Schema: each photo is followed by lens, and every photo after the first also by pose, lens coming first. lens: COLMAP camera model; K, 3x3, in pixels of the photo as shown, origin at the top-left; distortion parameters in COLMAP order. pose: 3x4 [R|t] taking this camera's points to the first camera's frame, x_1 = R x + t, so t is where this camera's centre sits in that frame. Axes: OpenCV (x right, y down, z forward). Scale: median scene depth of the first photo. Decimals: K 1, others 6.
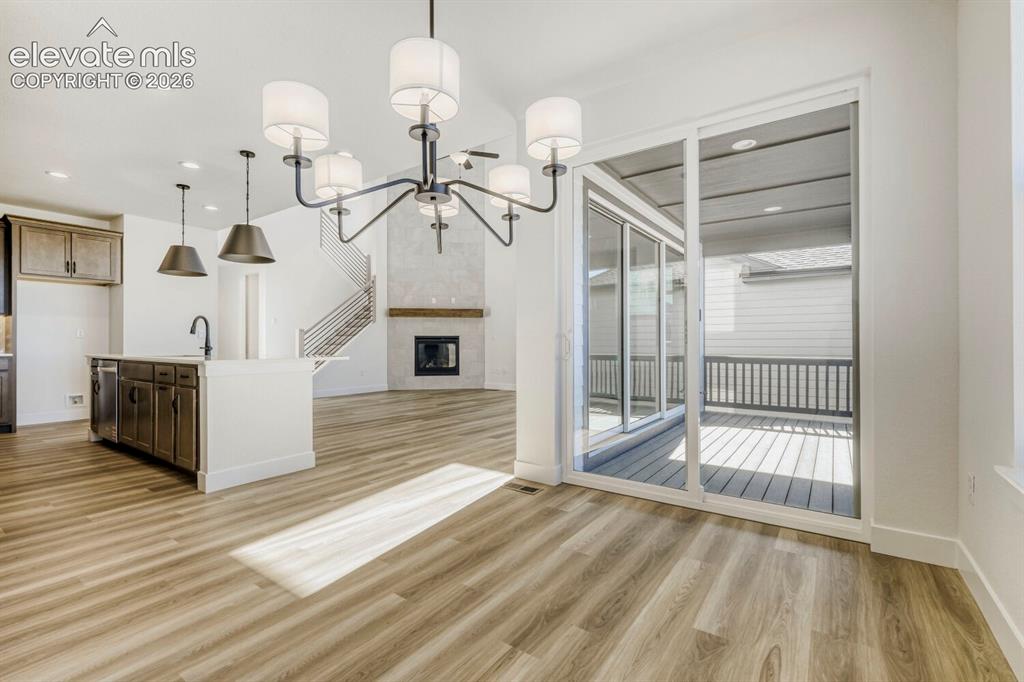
lens RADIAL K [[458.0, 0, 512.0], [0, 458.0, 341.0], [0, 0, 1]] dist [-0.001583, -0.000367]
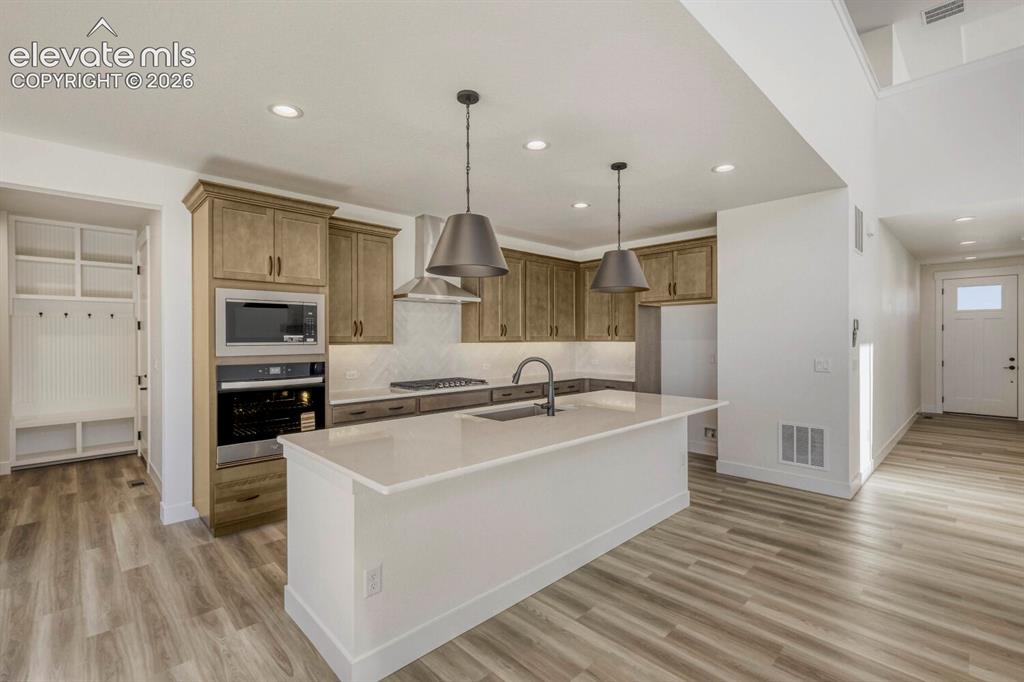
lens RADIAL K [[458.0, 0, 512.0], [0, 458.0, 341.0], [0, 0, 1]] dist [-0.001583, -0.000367]
pose [[-0.191014, 0.003961, -0.981579, -0.005484], [0.003283, 0.999989, 0.003397, -0.121007], [0.981582, -0.002573, -0.191025, 1.680917]]
